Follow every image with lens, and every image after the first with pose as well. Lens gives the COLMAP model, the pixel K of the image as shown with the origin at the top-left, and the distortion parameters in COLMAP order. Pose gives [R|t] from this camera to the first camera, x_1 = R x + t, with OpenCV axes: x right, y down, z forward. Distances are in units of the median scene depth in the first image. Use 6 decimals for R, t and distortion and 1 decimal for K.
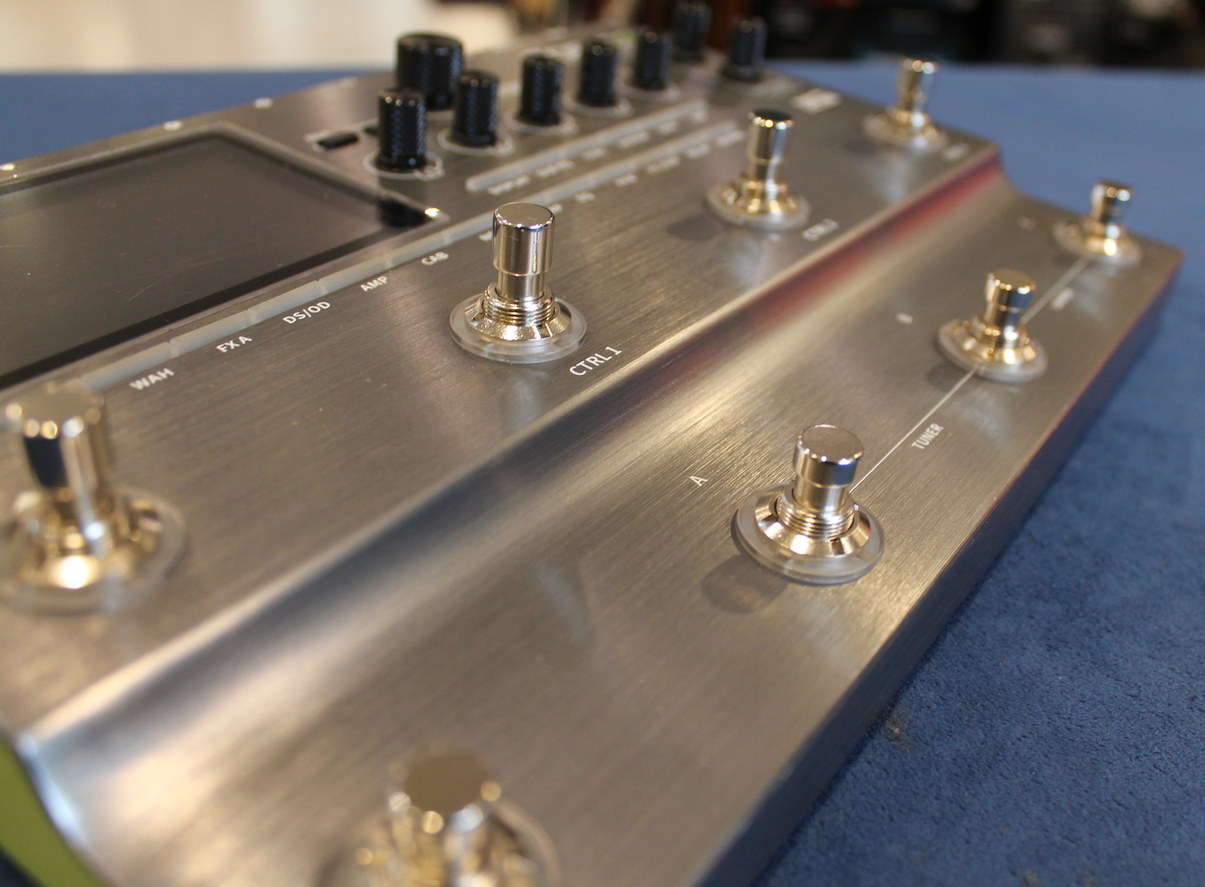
lens RADIAL K [[1132.2, 0, 642.7], [0, 1132.2, 442.2], [0, 0, 1]] dist [-0.150526, 0.154911]
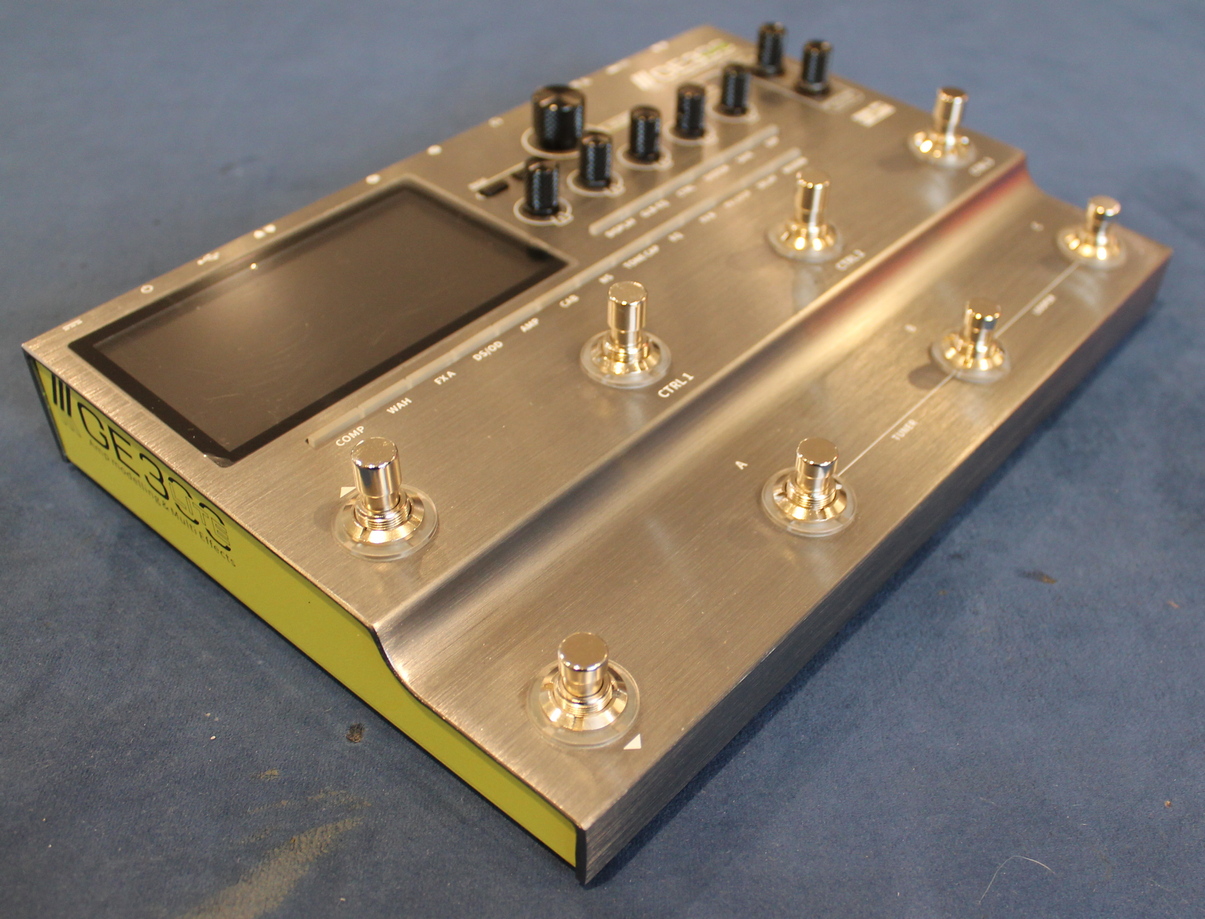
lens RADIAL K [[1244.2, 0, 602.5], [0, 1244.2, 459.5], [0, 0, 1]] dist [-0.090419, 0.014300]
pose [[0.989603, 0.011052, -0.143403, 0.085194], [0.008644, 0.990671, 0.136001, -0.167365], [0.143568, -0.135826, 0.980275, -0.562990]]
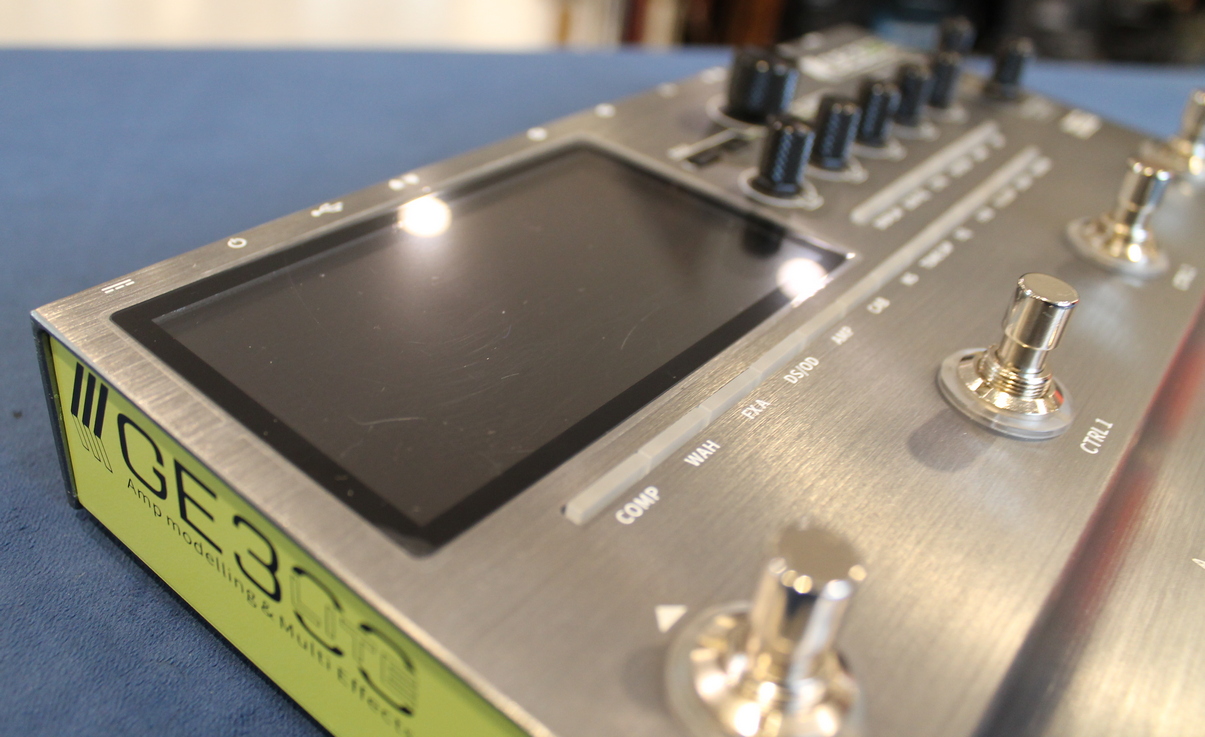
lens RADIAL K [[1012.3, 0, 567.9], [0, 1012.3, 308.0], [0, 0, 1]] dist [-0.112513, 0.005724]
pose [[0.997727, 0.048159, -0.047130, -0.390105], [-0.049971, 0.998026, -0.038051, -0.106364], [0.045204, 0.040319, 0.998164, 0.095339]]
